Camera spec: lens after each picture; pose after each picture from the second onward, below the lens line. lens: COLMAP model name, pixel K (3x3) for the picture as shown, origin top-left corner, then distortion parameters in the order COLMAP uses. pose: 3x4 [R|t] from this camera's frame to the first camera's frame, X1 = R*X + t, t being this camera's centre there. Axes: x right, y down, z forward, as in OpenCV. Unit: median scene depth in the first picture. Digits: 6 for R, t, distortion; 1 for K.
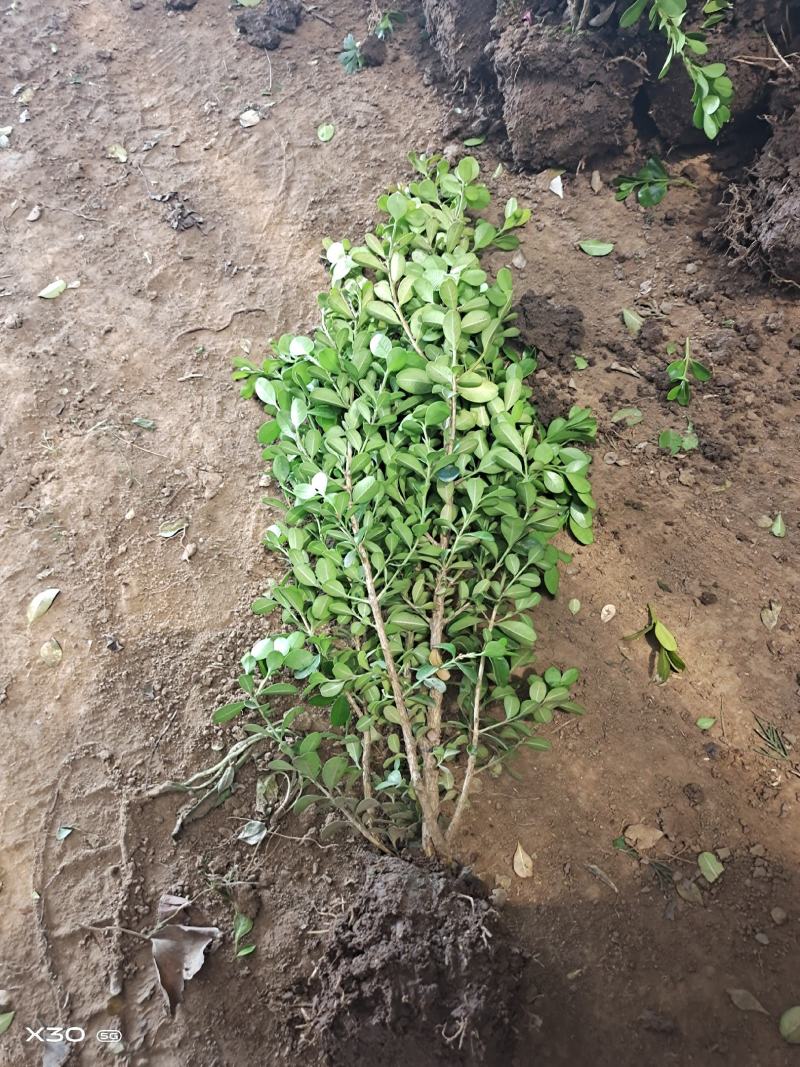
lens RADIAL K [[825.6, 0, 400.0], [0, 825.6, 533.5], [0, 0, 1]] dist [0.030555, -0.033075]
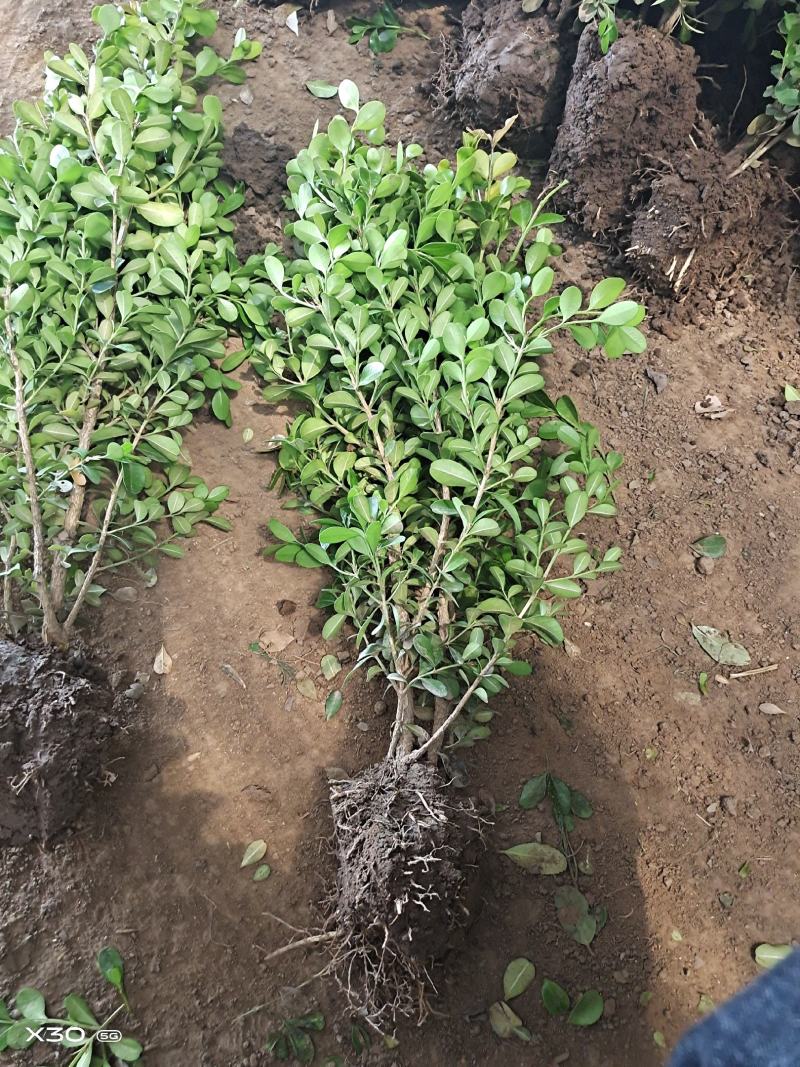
lens RADIAL K [[825.6, 0, 400.0], [0, 825.6, 533.5], [0, 0, 1]] dist [0.030555, -0.033075]
pose [[0.992784, 0.047463, 0.110122, 0.286174], [-0.058909, 0.992922, 0.103127, 0.090146], [-0.104447, -0.108870, 0.988554, -0.065413]]
